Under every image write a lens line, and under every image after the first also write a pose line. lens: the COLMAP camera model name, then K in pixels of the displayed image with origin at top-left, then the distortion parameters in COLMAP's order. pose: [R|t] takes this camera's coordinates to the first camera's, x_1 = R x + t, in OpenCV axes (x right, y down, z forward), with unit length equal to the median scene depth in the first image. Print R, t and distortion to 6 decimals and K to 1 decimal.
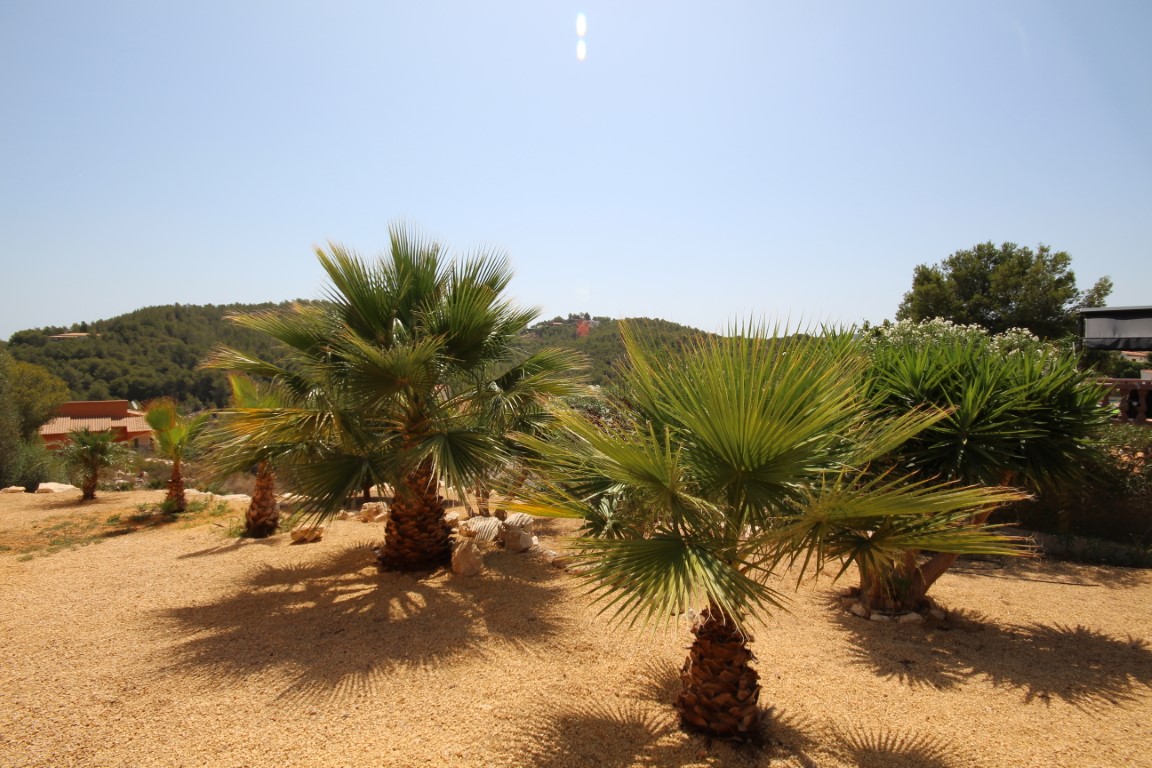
lens RADIAL K [[542.1, 0, 581.0], [0, 542.1, 390.1], [0, 0, 1]] dist [-0.014115, -0.000718]
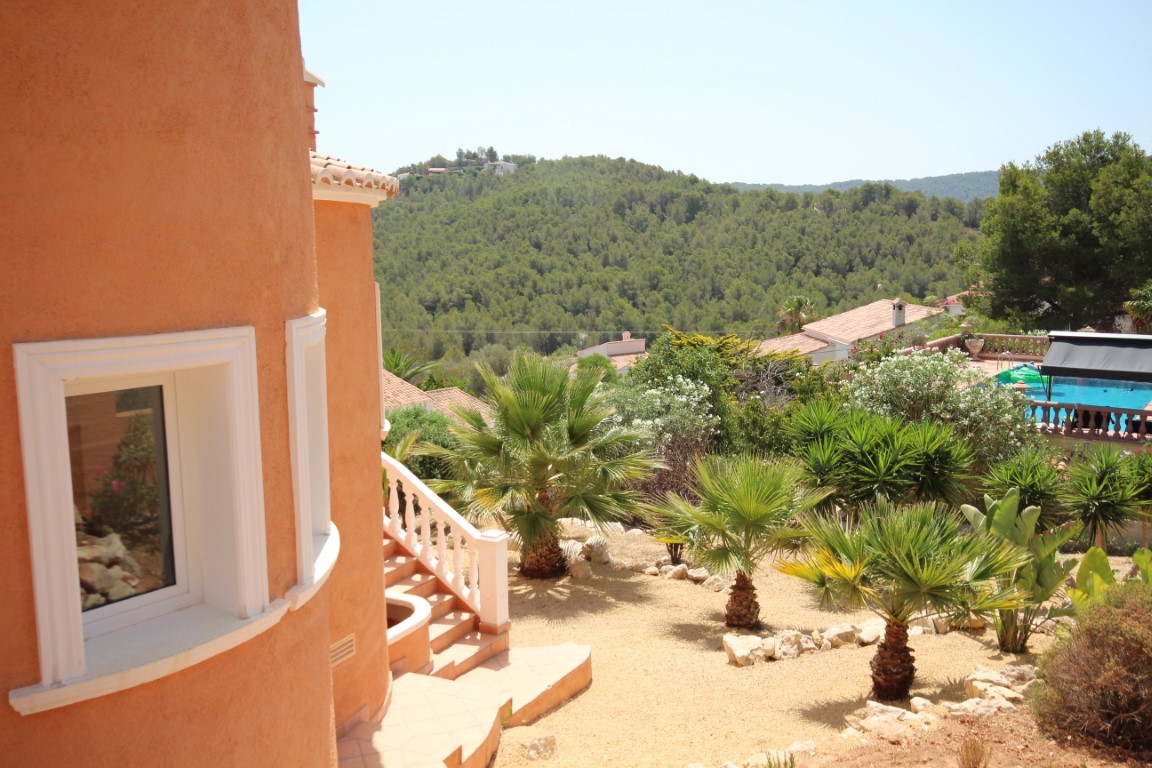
lens RADIAL K [[1007.4, 0, 576.0], [0, 1007.4, 384.0], [0, 0, 1]] dist [-0.004426, -0.006545]
pose [[0.995116, -0.040232, 0.090145, -0.083912], [0.031310, 0.994666, 0.098285, -0.089558], [-0.093618, -0.094982, 0.991067, -0.325362]]
